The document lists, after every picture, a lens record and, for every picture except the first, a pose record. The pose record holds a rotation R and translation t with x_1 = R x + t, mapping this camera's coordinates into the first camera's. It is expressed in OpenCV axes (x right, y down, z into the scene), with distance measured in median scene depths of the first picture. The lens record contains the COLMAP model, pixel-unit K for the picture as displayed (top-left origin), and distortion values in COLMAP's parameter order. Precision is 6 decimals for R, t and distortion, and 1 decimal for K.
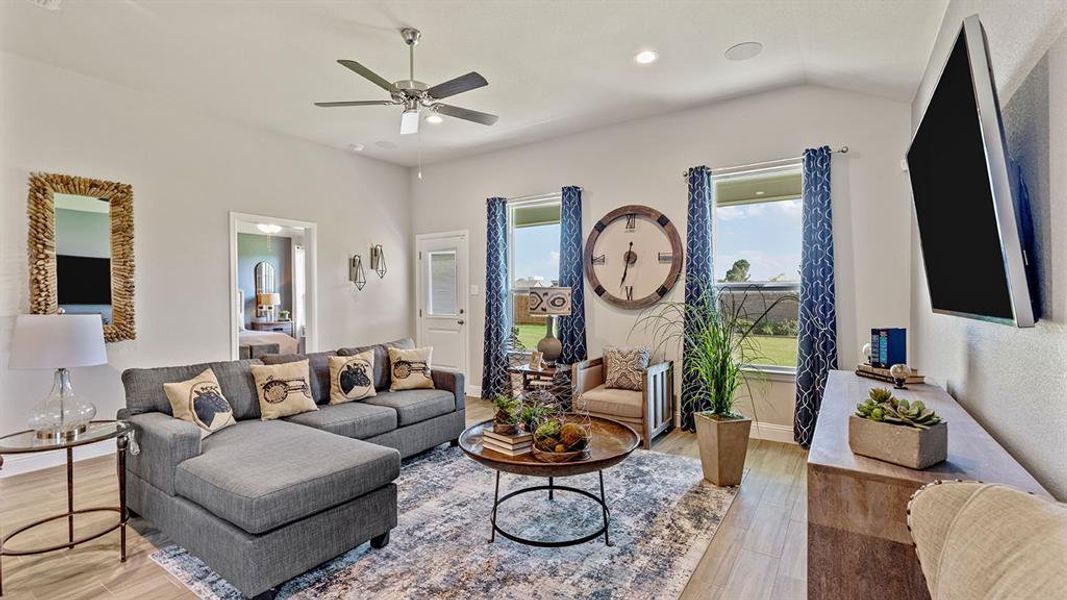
lens RADIAL K [[476.4, 0, 536.4], [0, 476.4, 301.3], [0, 0, 1]] dist [0.008088, -0.000764]
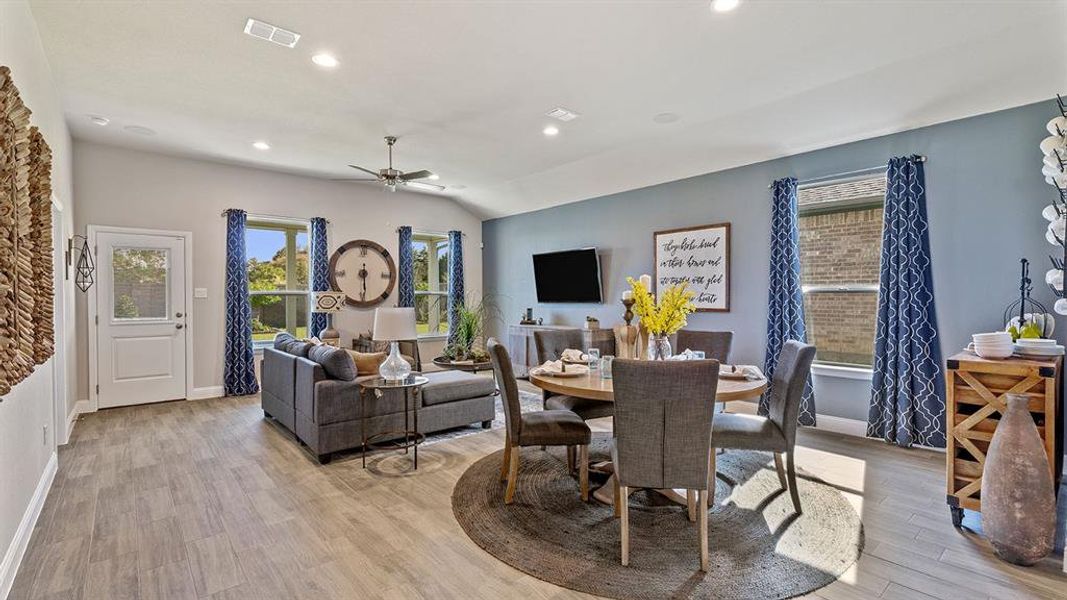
lens RADIAL K [[476.4, 0, 536.4], [0, 476.4, 301.3], [0, 0, 1]] dist [0.008088, -0.000764]
pose [[0.276774, -0.004939, 0.960922, -1.147379], [0.012634, 0.999919, 0.001501, 0.002143], [-0.960852, 0.011724, 0.276814, 0.038233]]
